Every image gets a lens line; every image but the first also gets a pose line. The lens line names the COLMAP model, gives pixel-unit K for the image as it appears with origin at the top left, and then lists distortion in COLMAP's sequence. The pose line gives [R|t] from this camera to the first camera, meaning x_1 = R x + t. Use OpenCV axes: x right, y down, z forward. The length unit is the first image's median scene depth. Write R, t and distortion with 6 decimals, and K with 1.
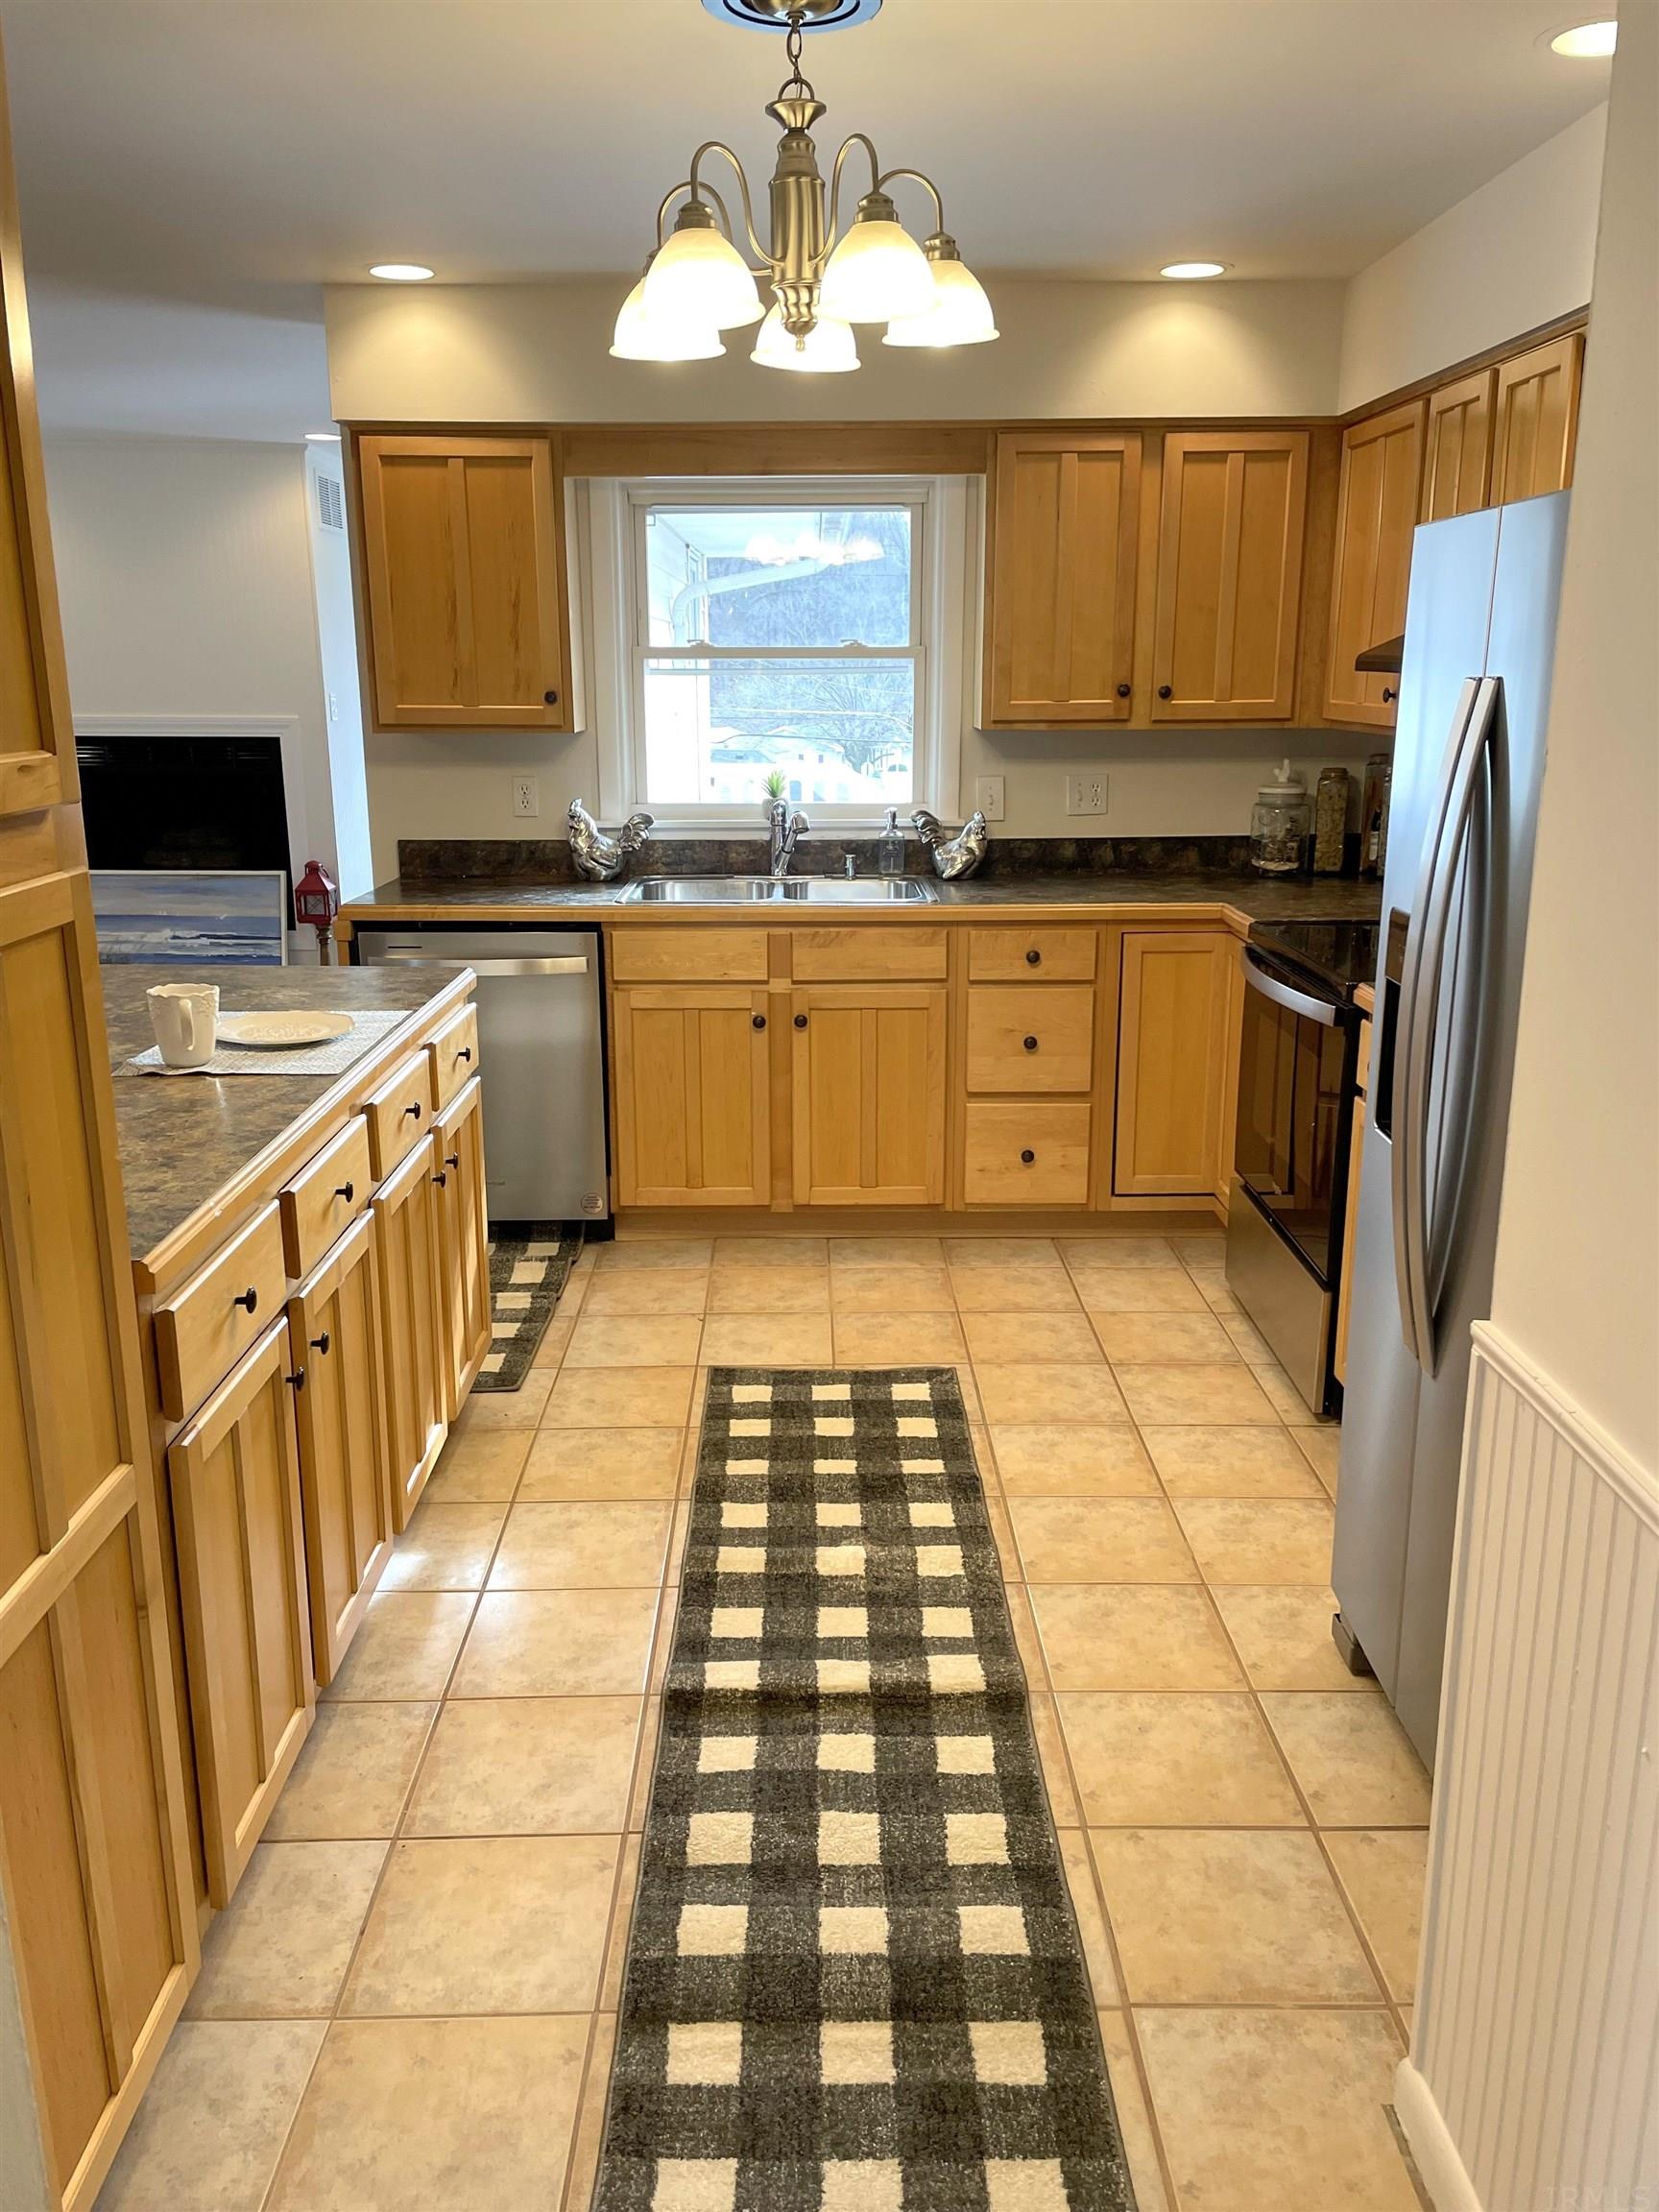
lens RADIAL K [[1658.3, 0, 826.0], [0, 1658.3, 1110.1], [0, 0, 1]] dist [0.048517, -0.029770]
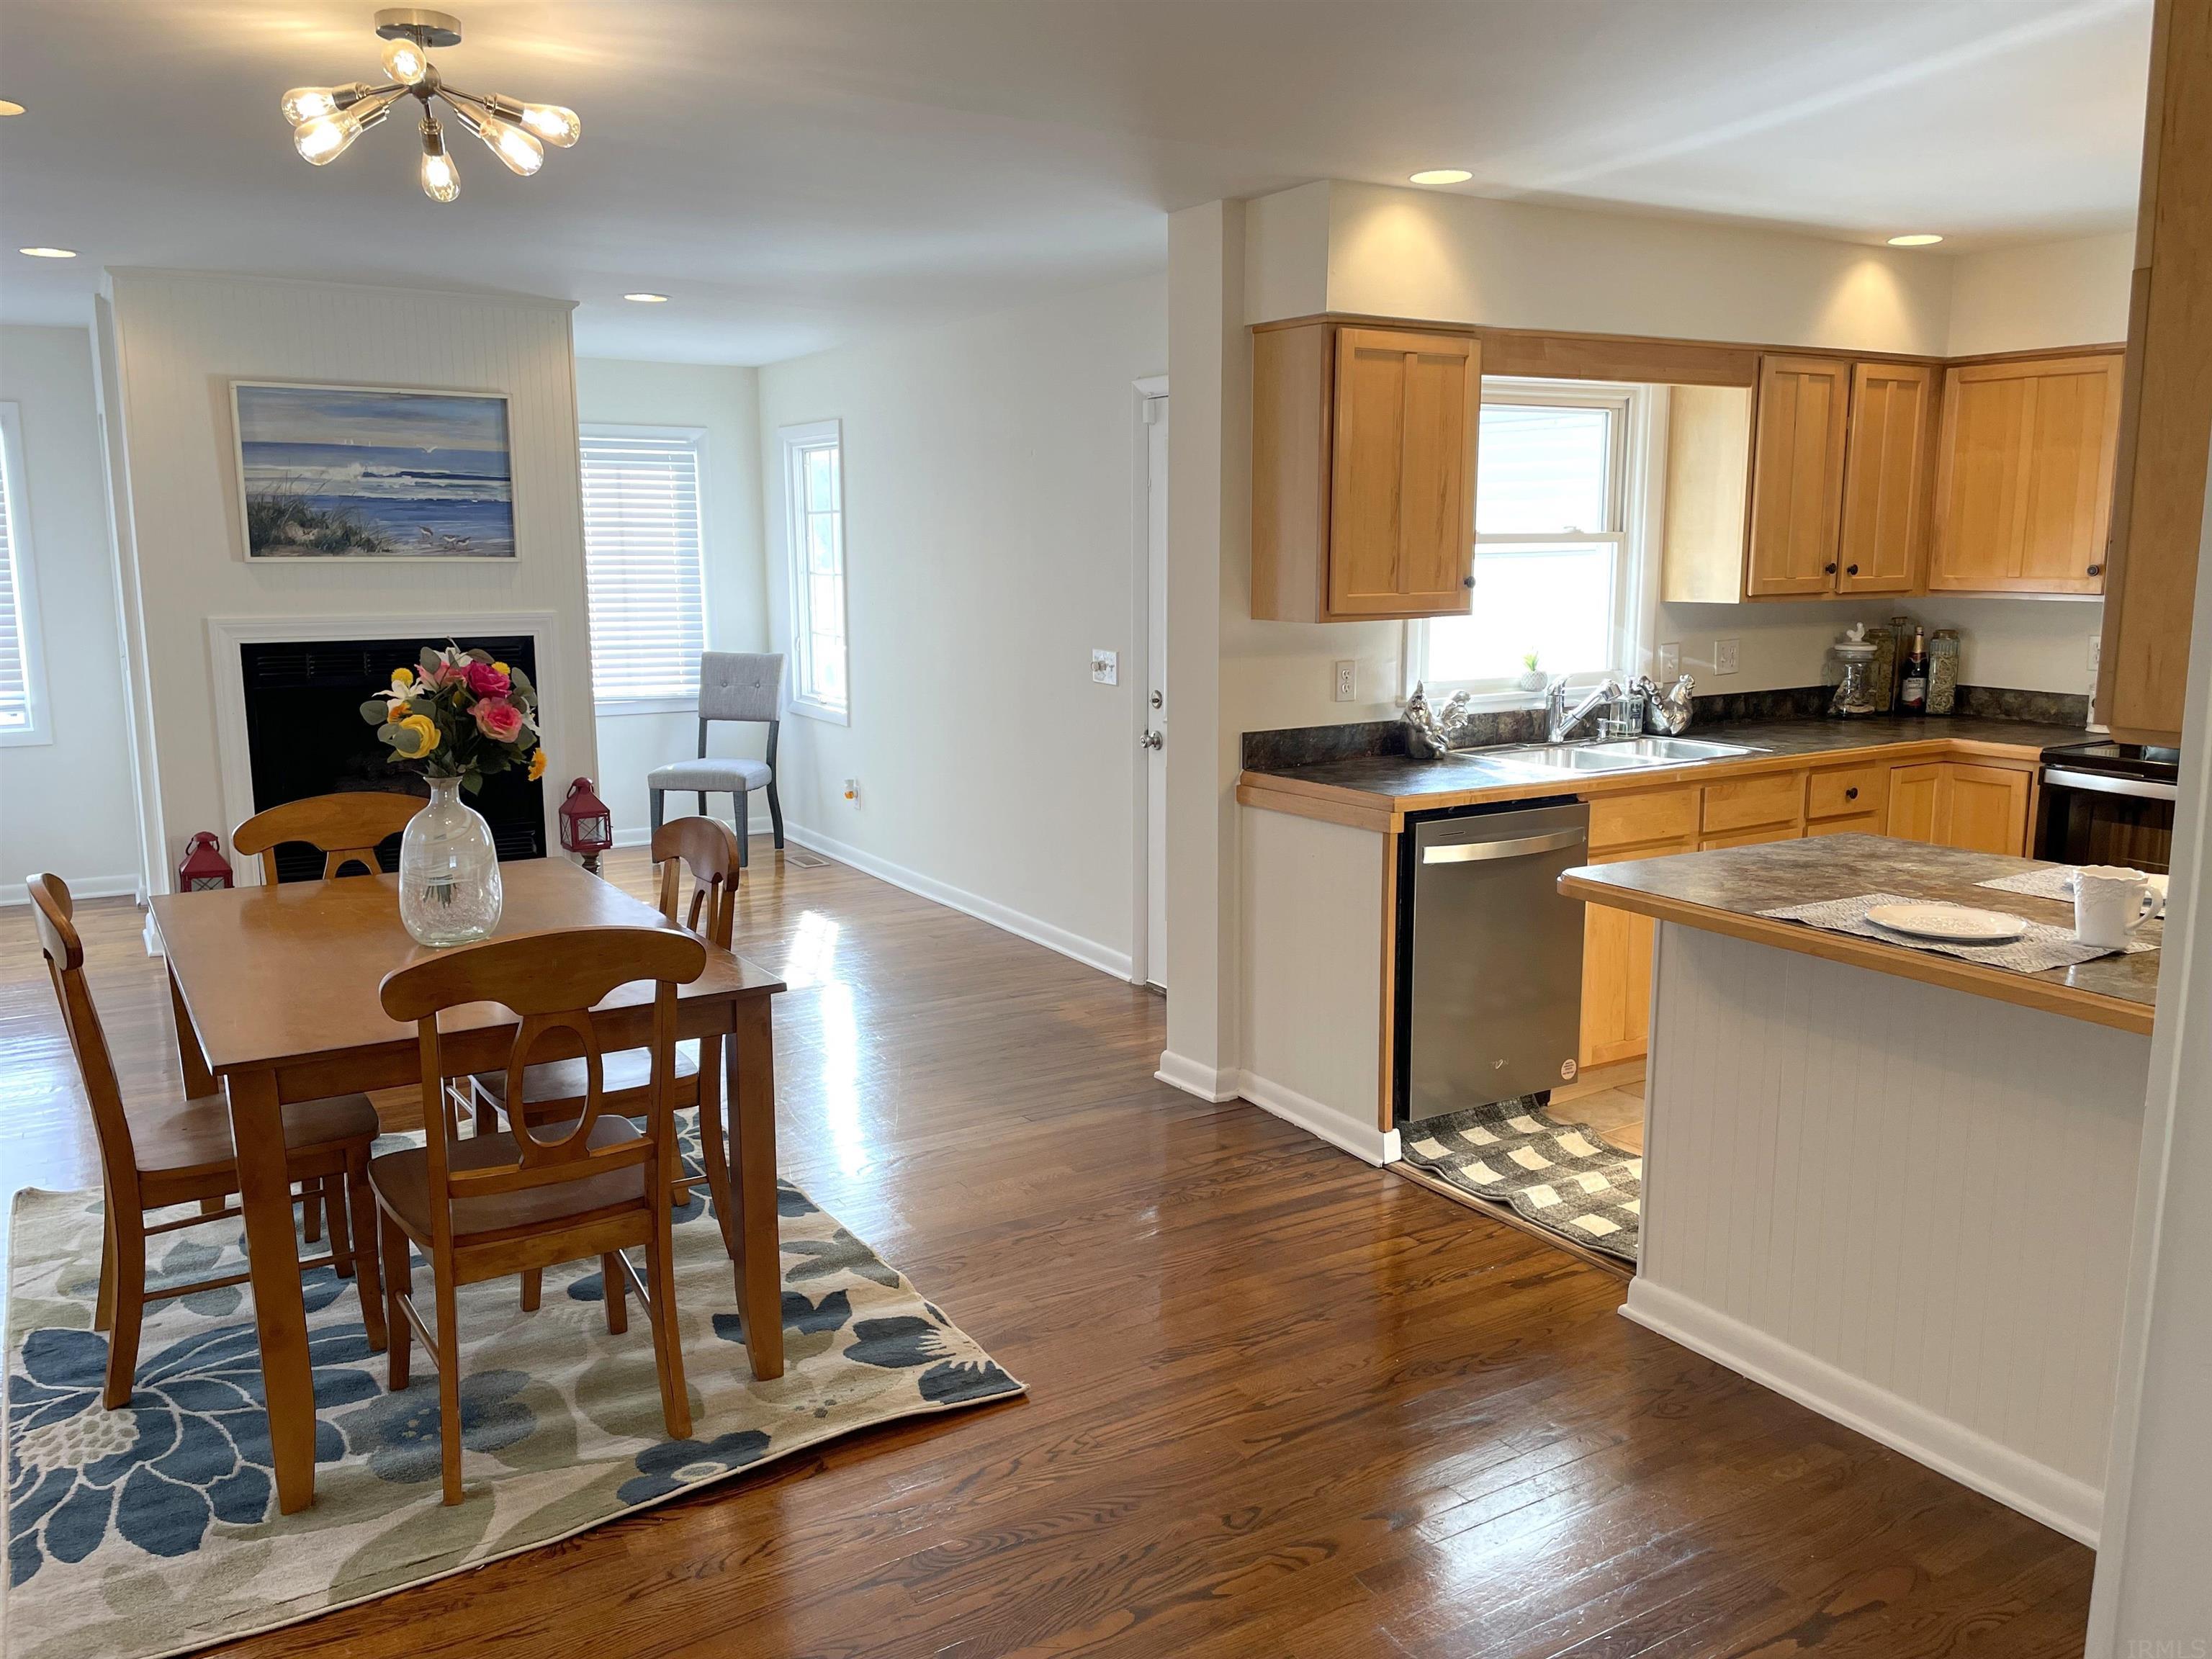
lens RADIAL K [[1658.3, 0, 1106.9], [0, 1658.3, 817.0], [0, 0, 1]] dist [0.048517, -0.029770]
pose [[0.863653, -0.084405, 0.496970, -0.873258], [0.133318, 0.989023, -0.063710, -0.068606], [-0.486137, 0.121278, 0.865426, 0.237673]]
